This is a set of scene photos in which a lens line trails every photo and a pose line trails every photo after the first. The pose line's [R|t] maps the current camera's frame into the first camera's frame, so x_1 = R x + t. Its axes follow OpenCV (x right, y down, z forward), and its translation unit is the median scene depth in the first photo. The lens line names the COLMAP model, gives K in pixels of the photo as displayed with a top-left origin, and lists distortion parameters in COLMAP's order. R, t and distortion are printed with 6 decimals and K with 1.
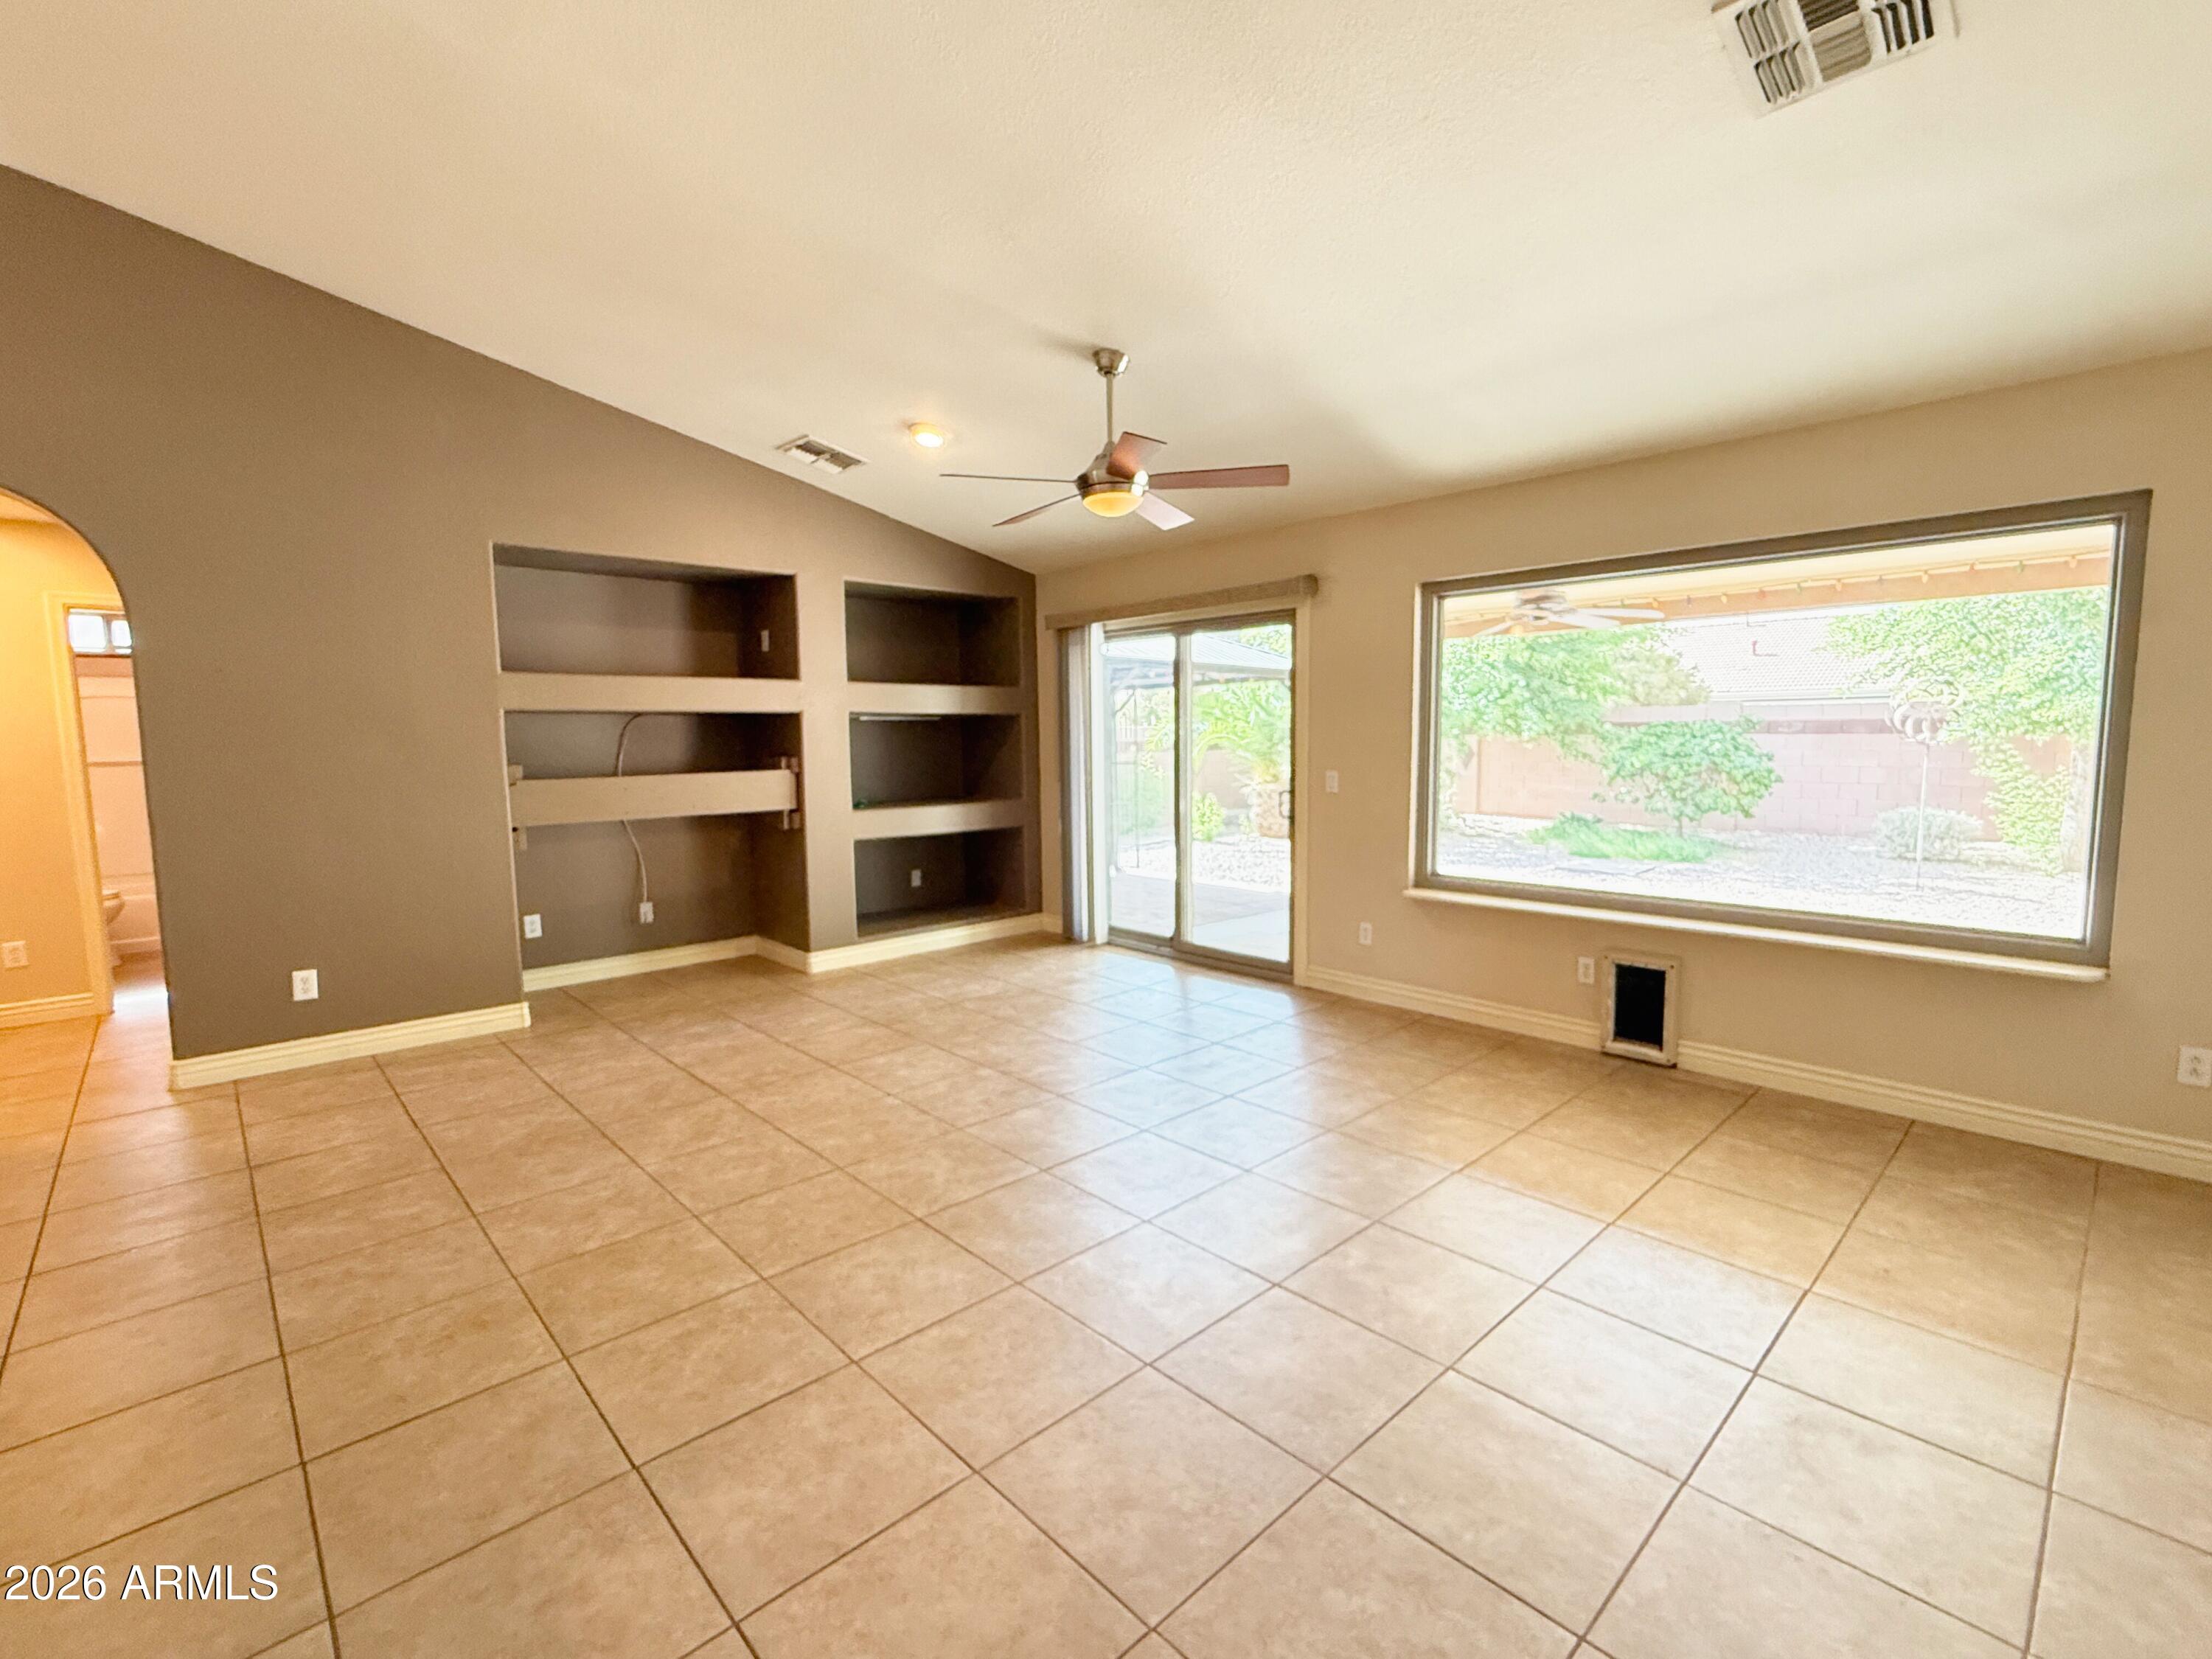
lens RADIAL K [[991.4, 0, 1110.6], [0, 991.4, 830.3], [0, 0, 1]] dist [-0.001833, 0.000161]
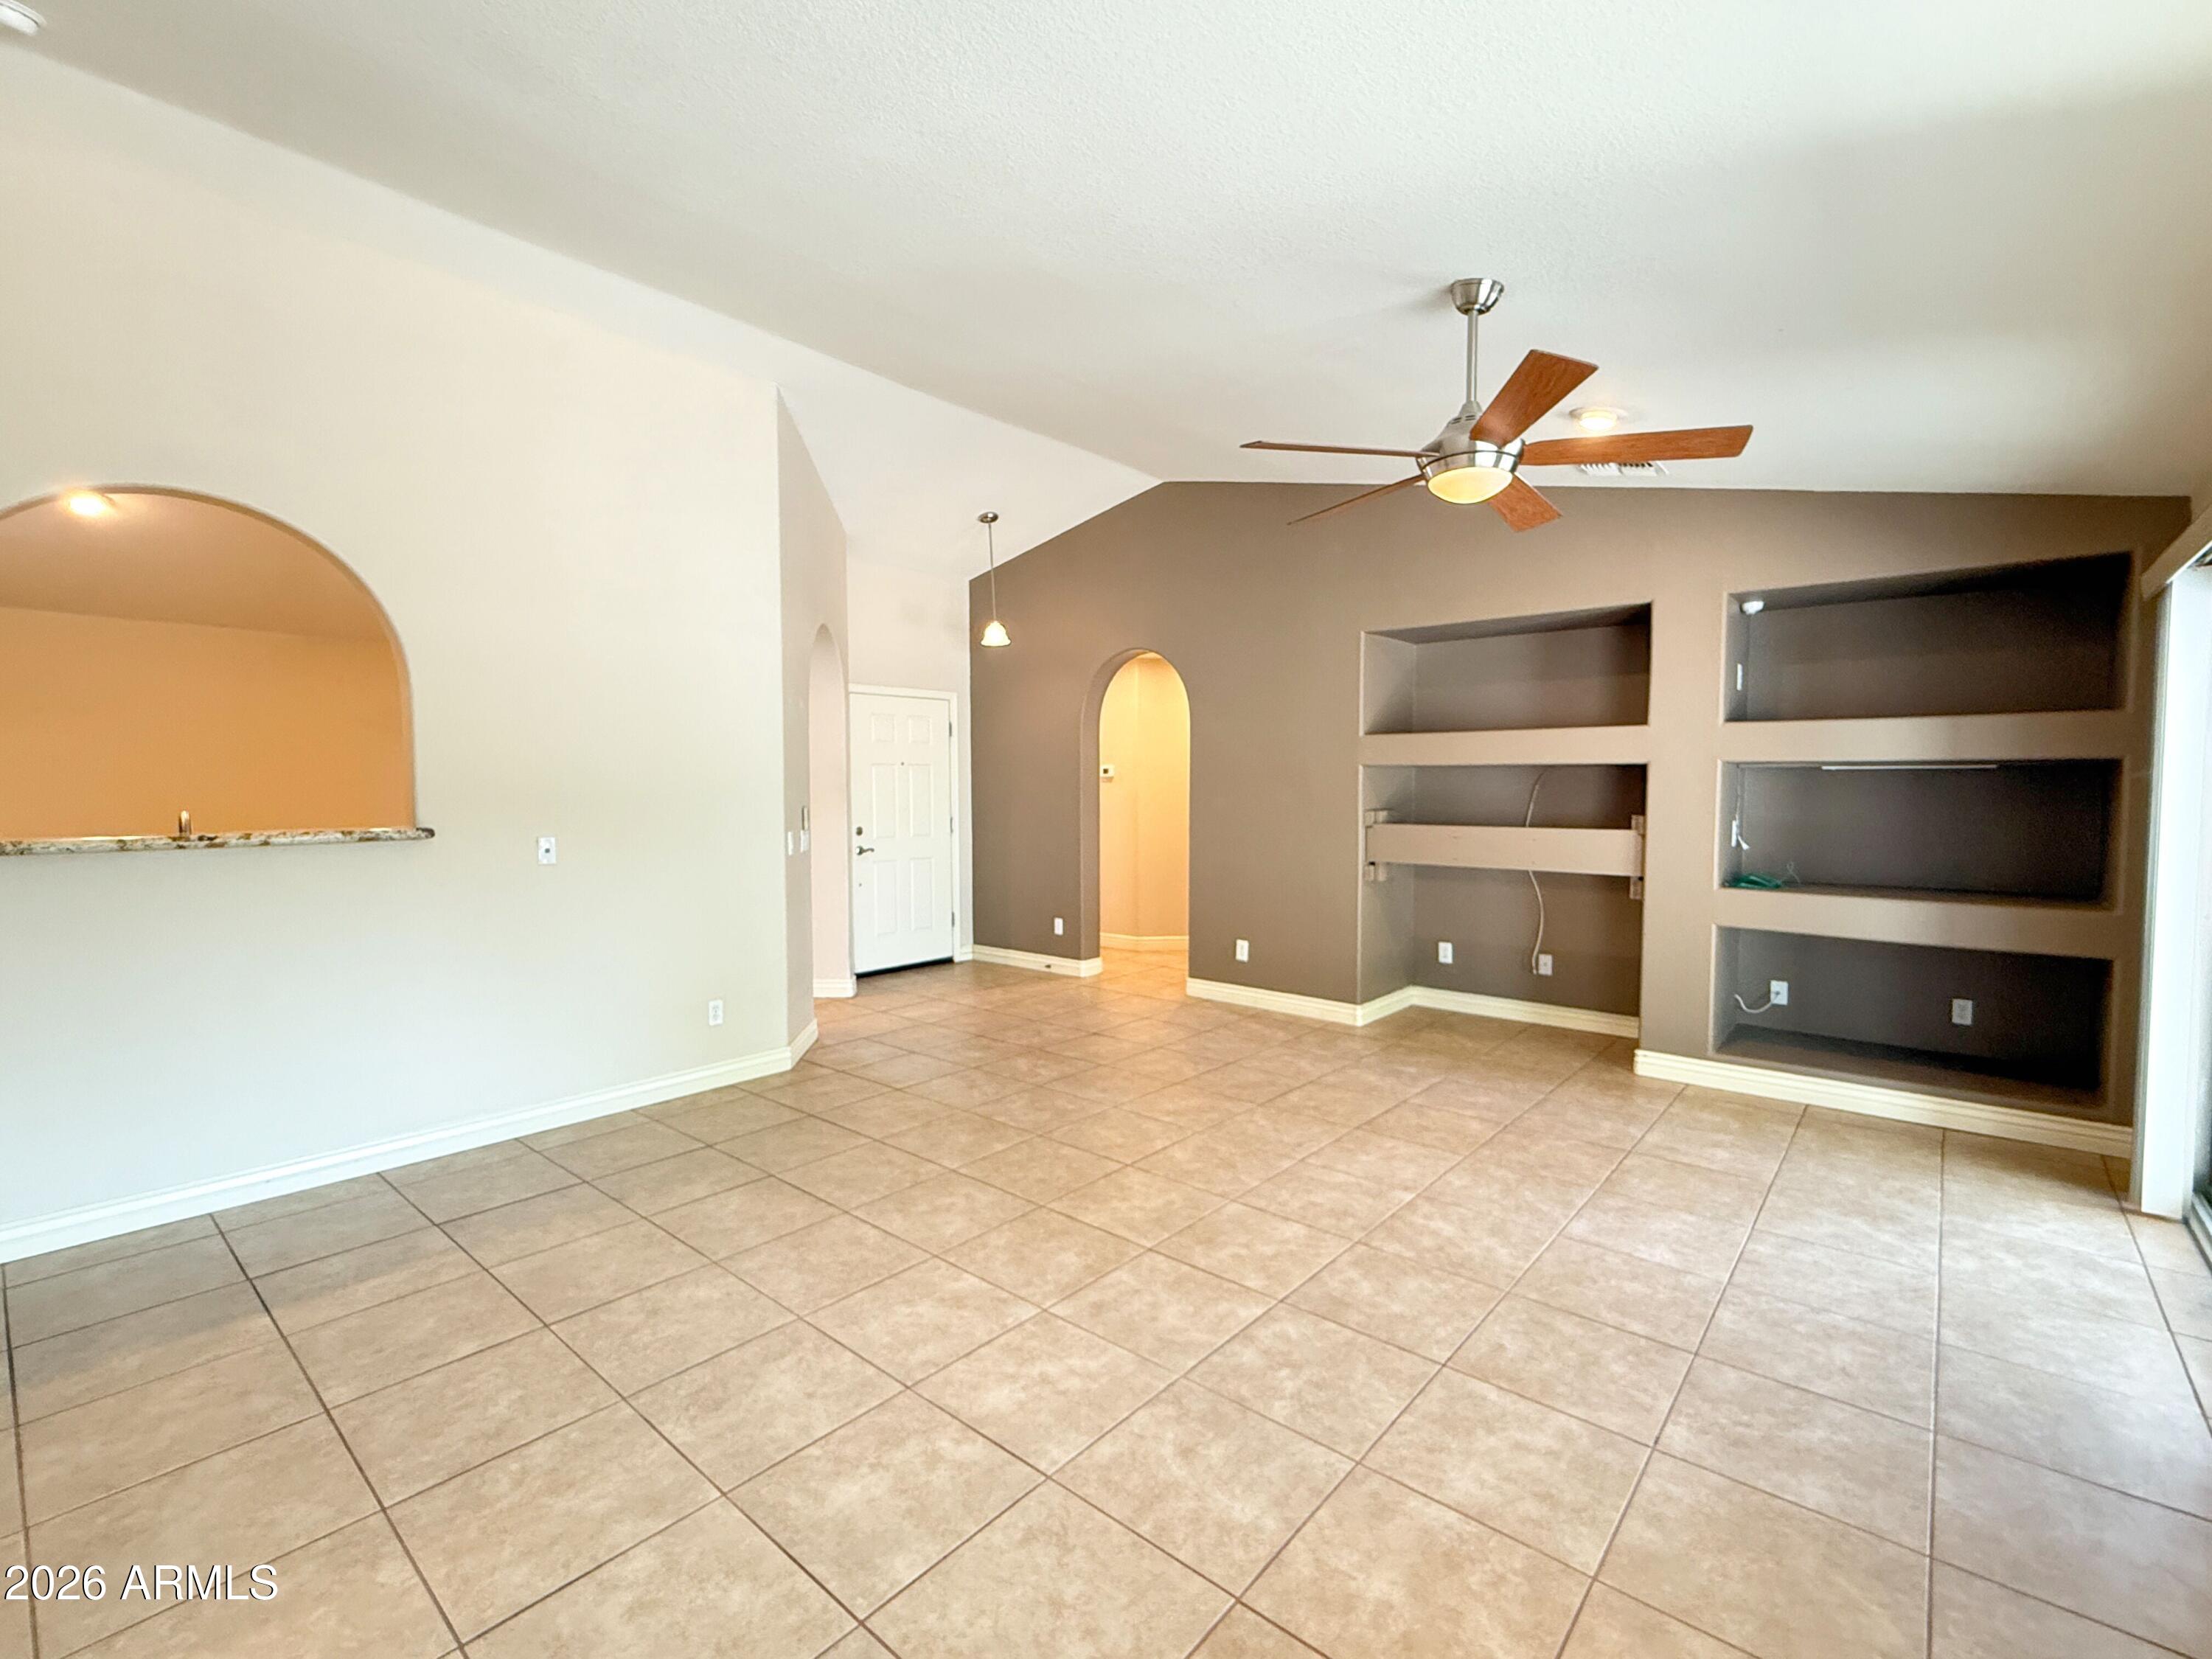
lens RADIAL K [[991.4, 0, 1107.3], [0, 991.4, 832.8], [0, 0, 1]] dist [-0.001833, 0.000161]
pose [[0.098870, 0.061027, -0.993227, 0.651705], [-0.097933, 0.993869, 0.051318, -0.078899], [0.990270, 0.092196, 0.104241, 0.623071]]
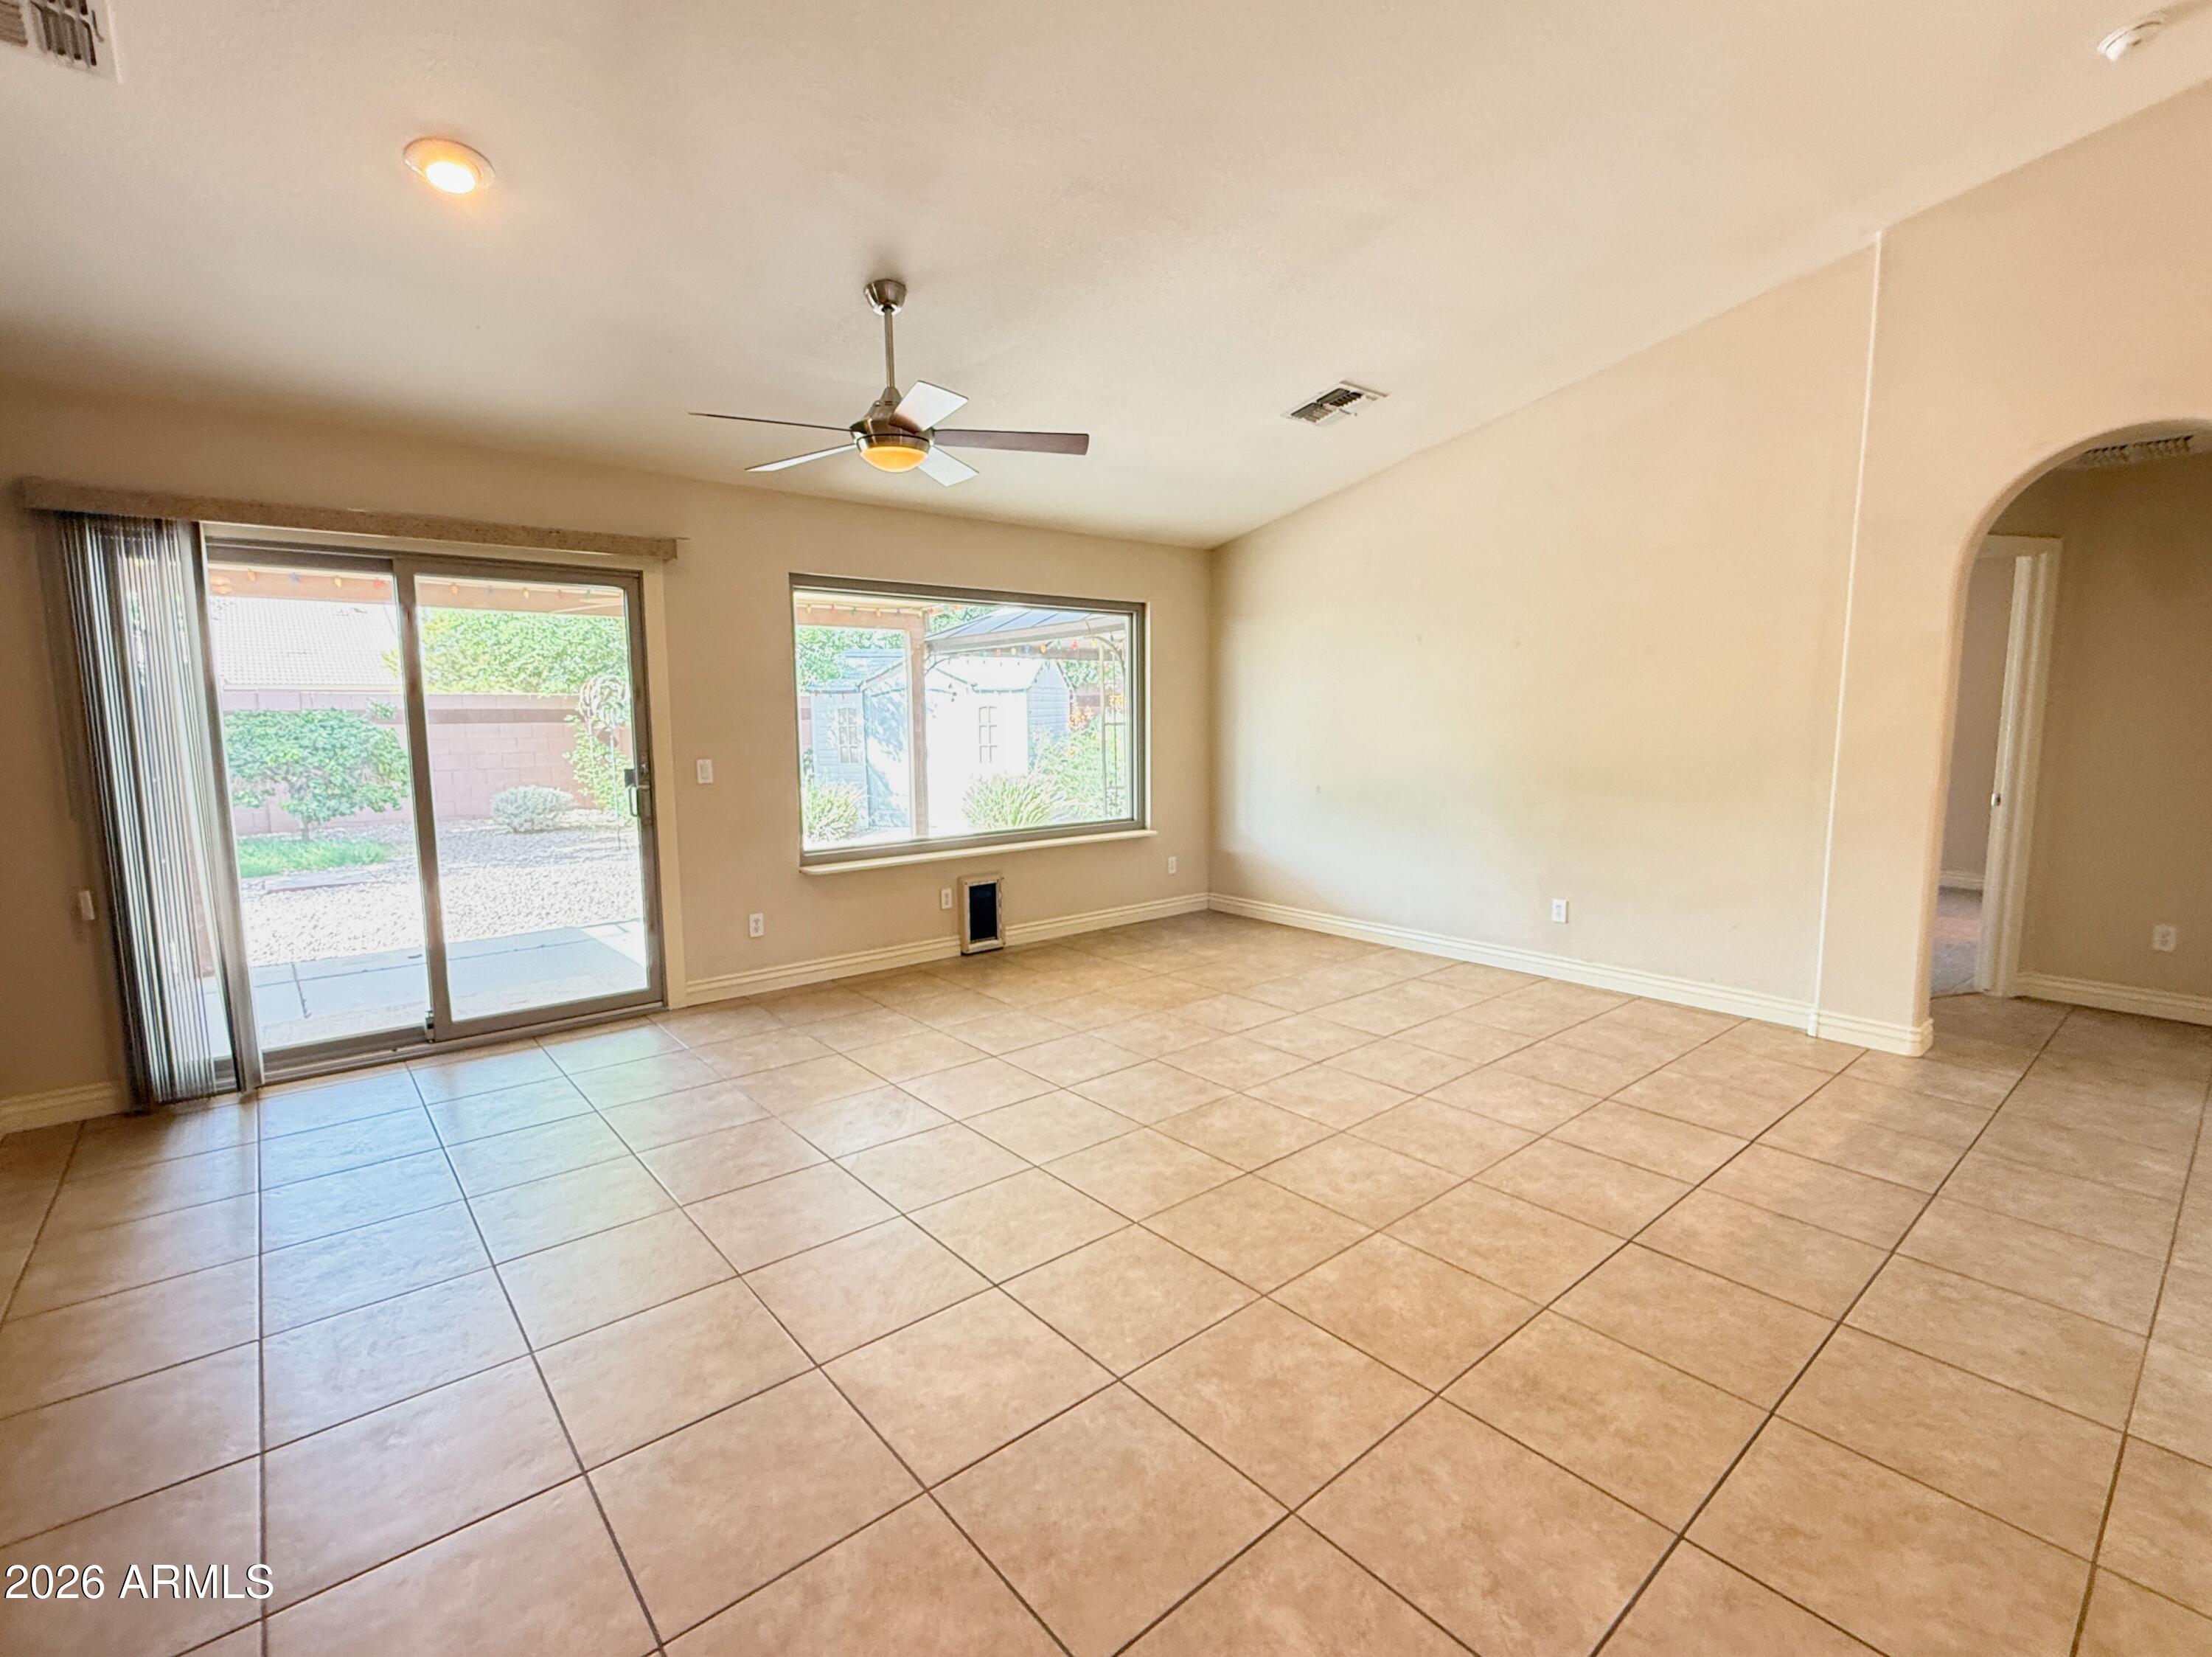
lens RADIAL K [[991.5, 0, 1113.4], [0, 991.5, 827.3], [0, 0, 1]] dist [-0.001833, 0.000161]
pose [[0.055951, -0.107918, 0.992584, -0.827267], [0.103272, 0.989435, 0.101754, -0.065148], [-0.993078, 0.096813, 0.066504, 0.708257]]
